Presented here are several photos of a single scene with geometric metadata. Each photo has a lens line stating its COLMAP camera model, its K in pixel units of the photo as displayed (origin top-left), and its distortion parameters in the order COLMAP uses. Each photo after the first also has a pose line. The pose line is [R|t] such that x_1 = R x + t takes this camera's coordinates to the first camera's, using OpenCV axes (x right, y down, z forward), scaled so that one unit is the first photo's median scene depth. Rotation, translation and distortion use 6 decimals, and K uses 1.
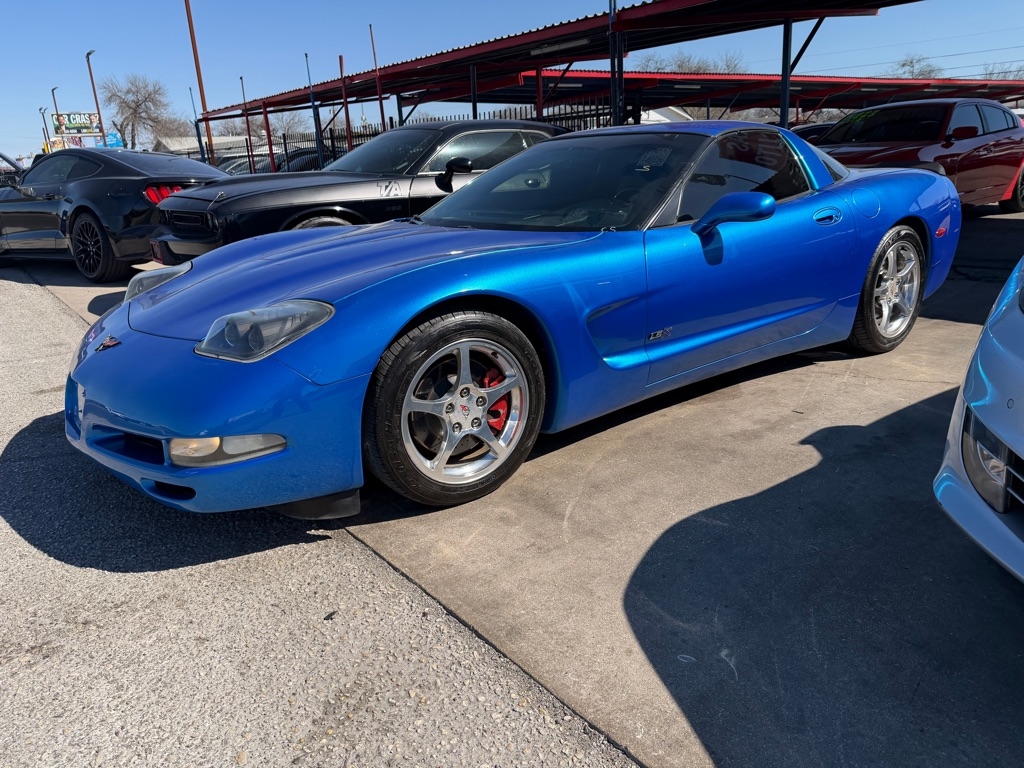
lens RADIAL K [[728.7, 0, 520.6], [0, 728.7, 381.4], [0, 0, 1]] dist [0.020083, -0.029304]
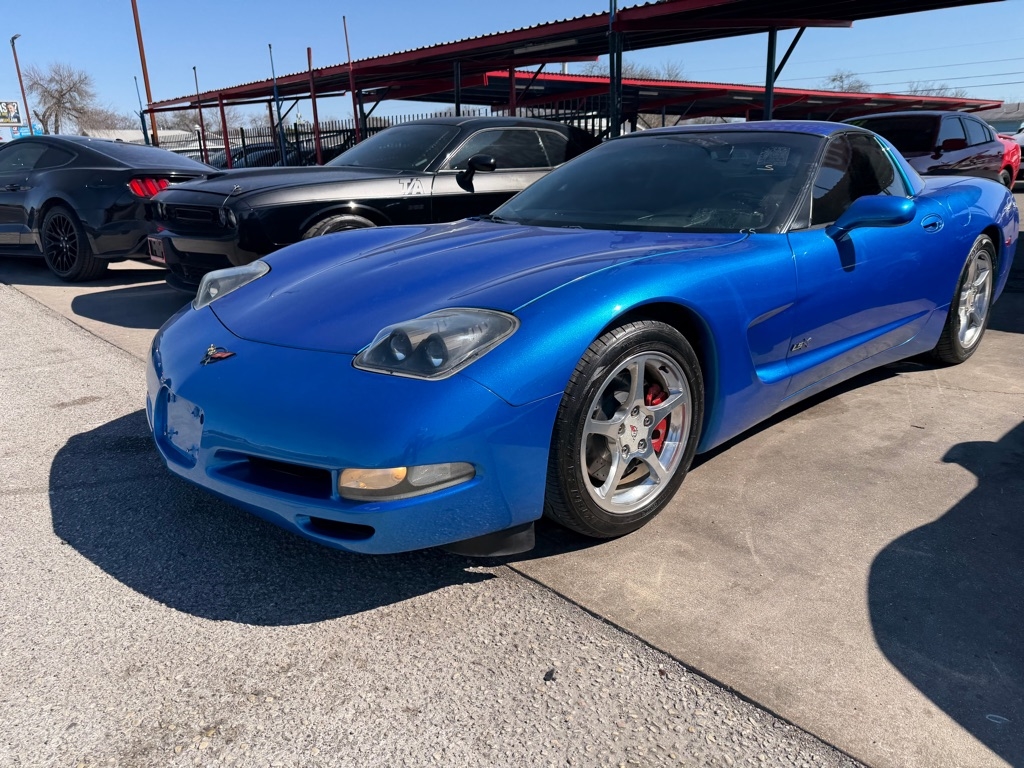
lens RADIAL K [[728.7, 0, 514.0], [0, 728.7, 385.2], [0, 0, 1]] dist [0.020083, -0.029304]
pose [[0.996797, 0.000730, 0.079972, -0.243118], [-0.000771, 1.000000, 0.000486, -0.014027], [-0.079972, -0.000546, 0.996797, 0.095752]]
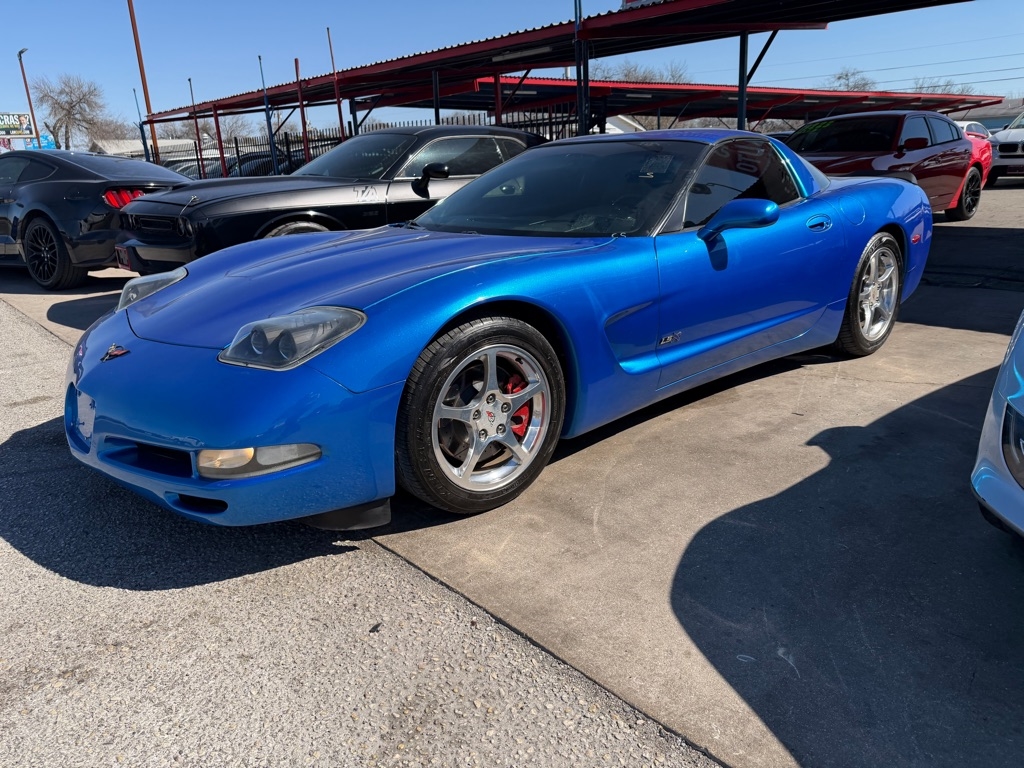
lens RADIAL K [[728.7, 0, 518.9], [0, 728.7, 384.2], [0, 0, 1]] dist [0.020083, -0.029304]
pose [[0.997640, -0.011306, 0.067723, -0.085911], [0.011630, 0.999923, -0.004387, 0.000180], [-0.067668, 0.005164, 0.997695, 0.005239]]
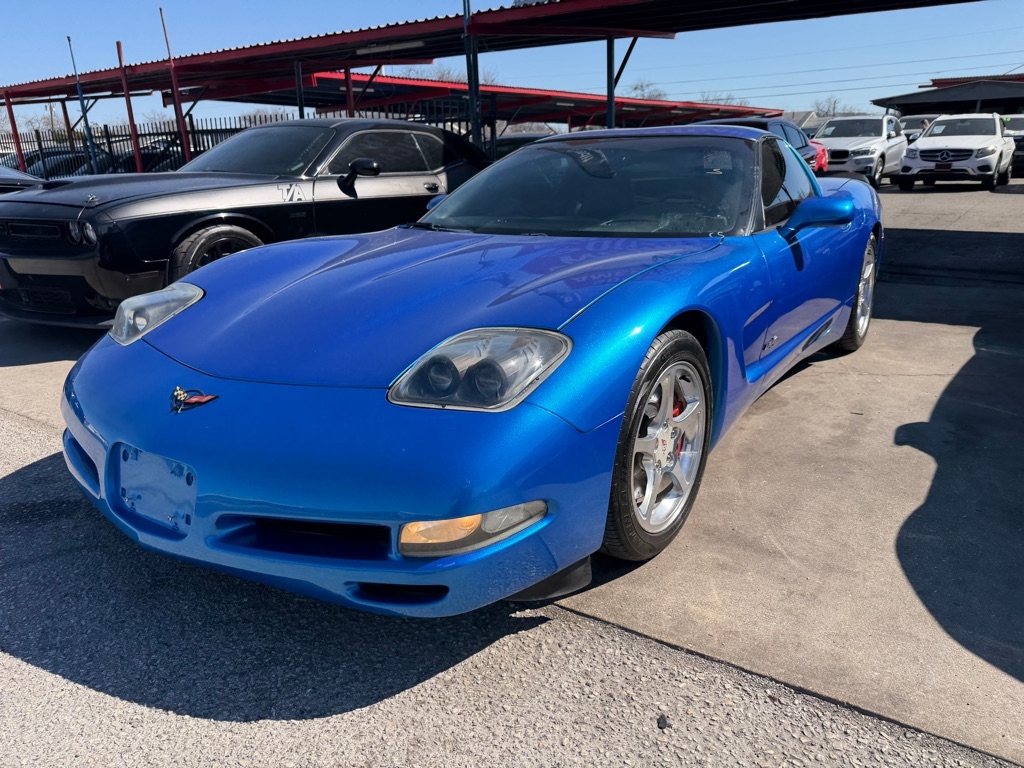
lens RADIAL K [[734.1, 0, 514.2], [0, 734.1, 384.0], [0, 0, 1]] dist [0.003638, -0.010397]
pose [[0.950575, -0.069471, 0.302625, -0.411822], [0.072688, 0.997355, 0.000633, -0.037593], [-0.301868, 0.021395, 0.953110, 0.184609]]
